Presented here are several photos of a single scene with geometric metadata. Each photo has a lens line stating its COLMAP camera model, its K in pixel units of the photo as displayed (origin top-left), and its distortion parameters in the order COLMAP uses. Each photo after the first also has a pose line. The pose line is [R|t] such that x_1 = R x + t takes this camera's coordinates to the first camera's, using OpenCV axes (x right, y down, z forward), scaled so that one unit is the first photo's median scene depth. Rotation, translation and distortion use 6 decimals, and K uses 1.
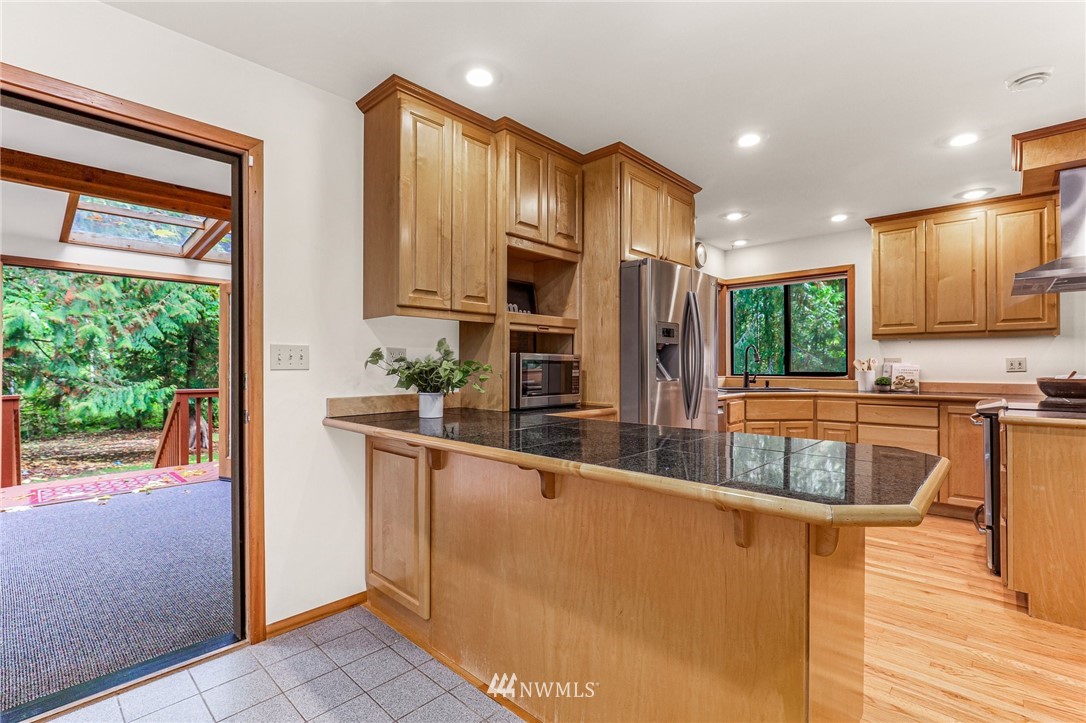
lens RADIAL K [[497.3, 0, 544.5], [0, 497.3, 361.2], [0, 0, 1]] dist [-0.016424, 0.006428]
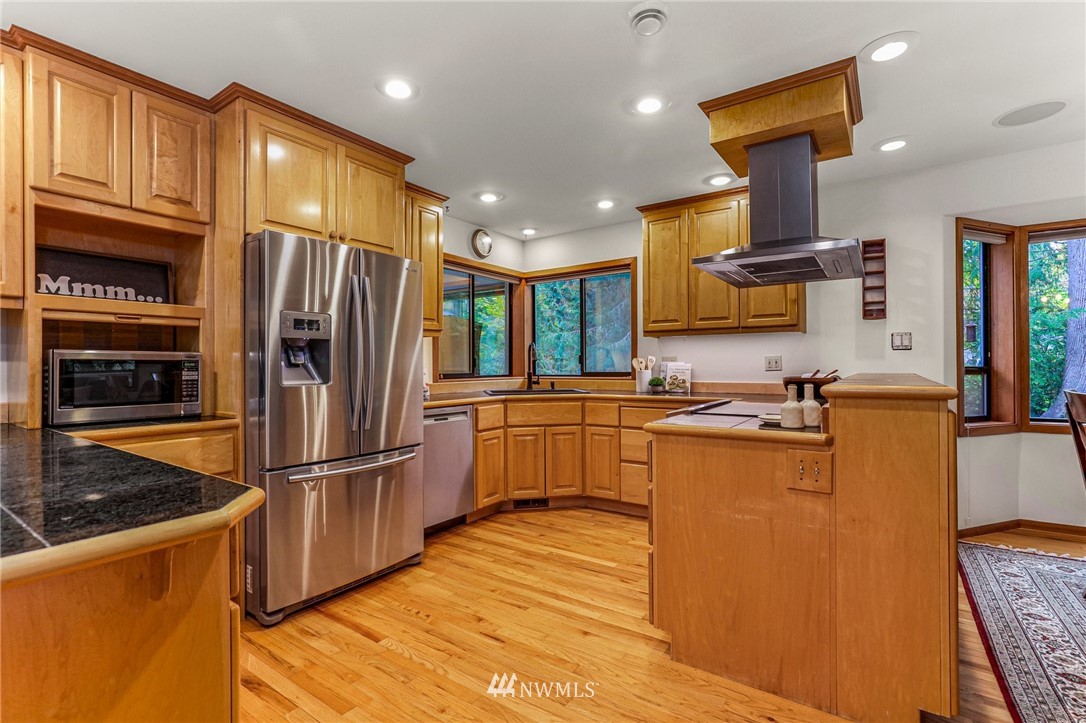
lens RADIAL K [[497.3, 0, 543.8], [0, 497.3, 362.7], [0, 0, 1]] dist [-0.016424, 0.006428]
pose [[0.989222, -0.004302, 0.146360, 0.367286], [0.004220, 0.999991, 0.000868, 0.003485], [-0.146363, -0.000240, 0.989231, 0.108395]]
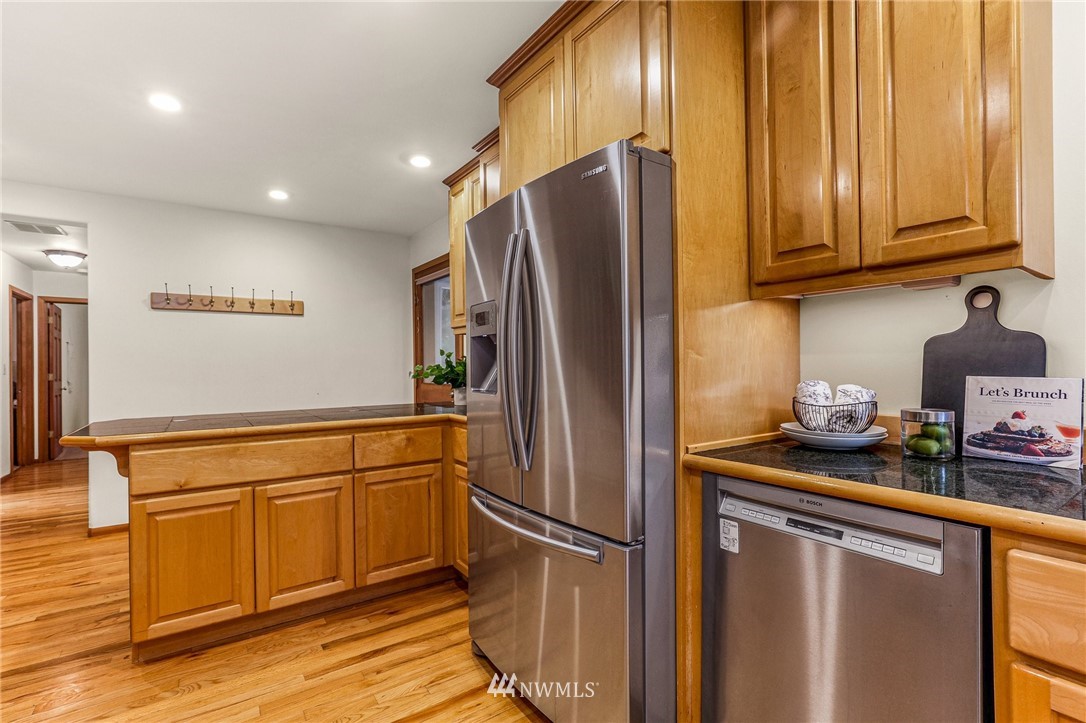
lens RADIAL K [[497.3, 0, 537.4], [0, 497.3, 365.9], [0, 0, 1]] dist [-0.016424, 0.006428]
pose [[-0.207404, 0.004272, -0.978246, 0.625647], [0.012696, 0.999918, 0.001675, 0.004222], [0.978173, -0.012073, -0.207441, 0.868578]]
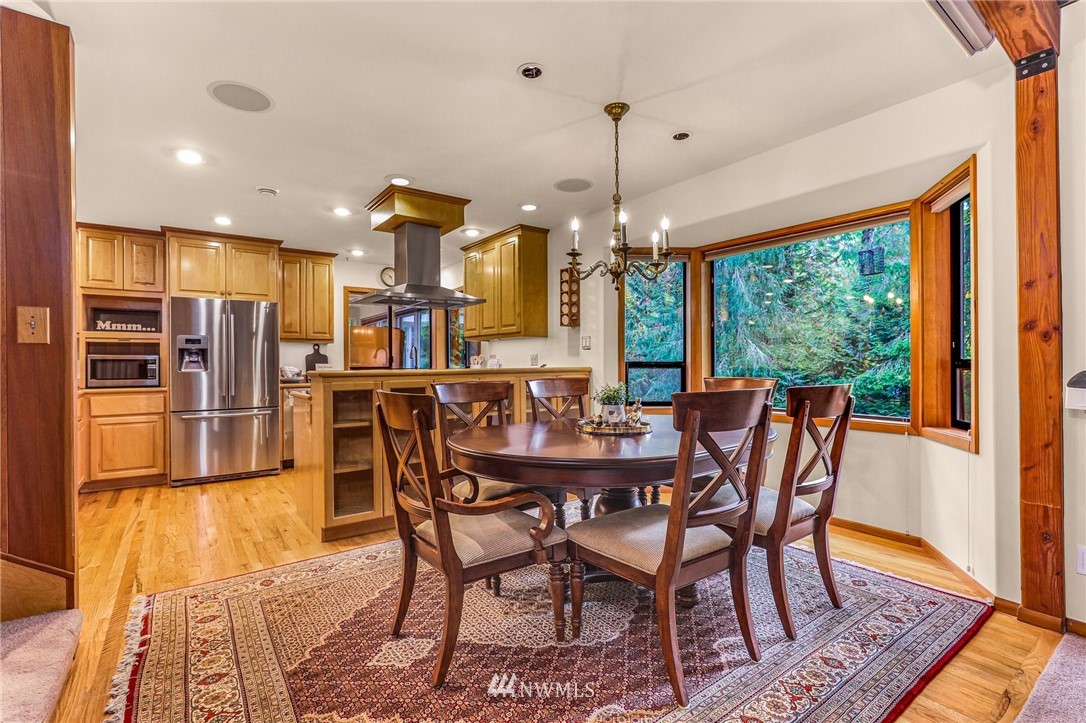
lens RADIAL K [[497.3, 0, 544.7], [0, 497.3, 363.3], [0, 0, 1]] dist [-0.016424, 0.006428]
pose [[0.983737, -0.005872, -0.179521, 1.196757], [0.007360, 0.999944, 0.007624, 0.007237], [0.179466, -0.008821, 0.983725, -0.271499]]
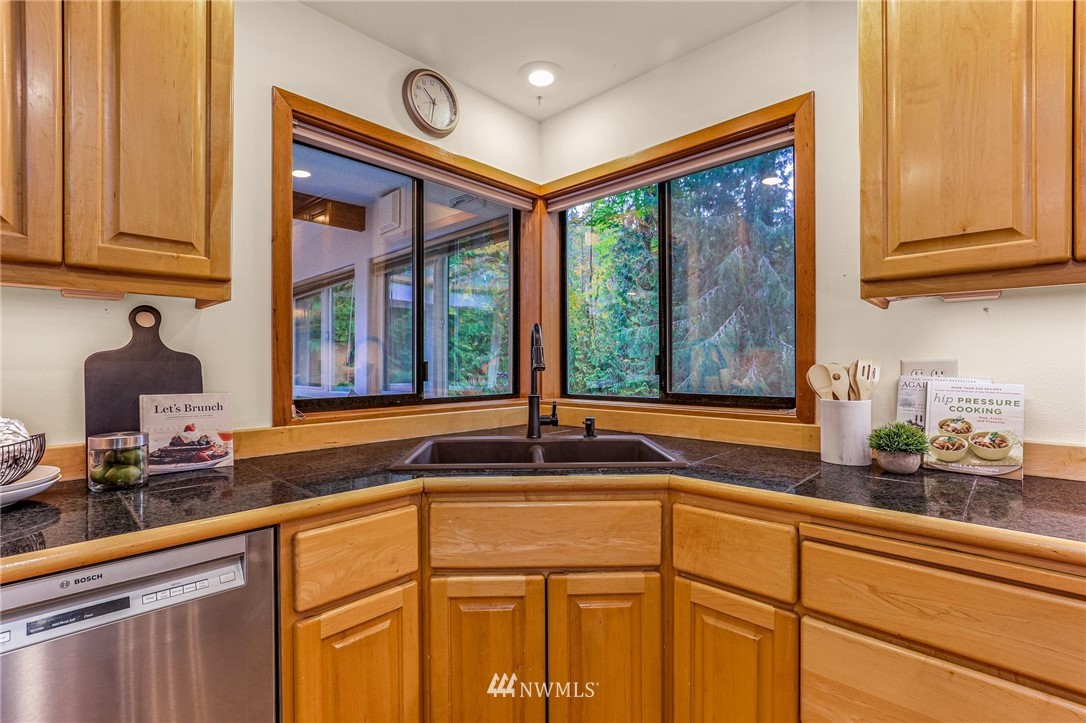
lens RADIAL K [[497.3, 0, 544.0], [0, 497.3, 364.4], [0, 0, 1]] dist [-0.016424, 0.006428]
pose [[0.999971, -0.000574, -0.007598, 0.513409], [0.000631, 0.999972, 0.007491, -0.007133], [0.007594, -0.007496, 0.999943, 0.759016]]
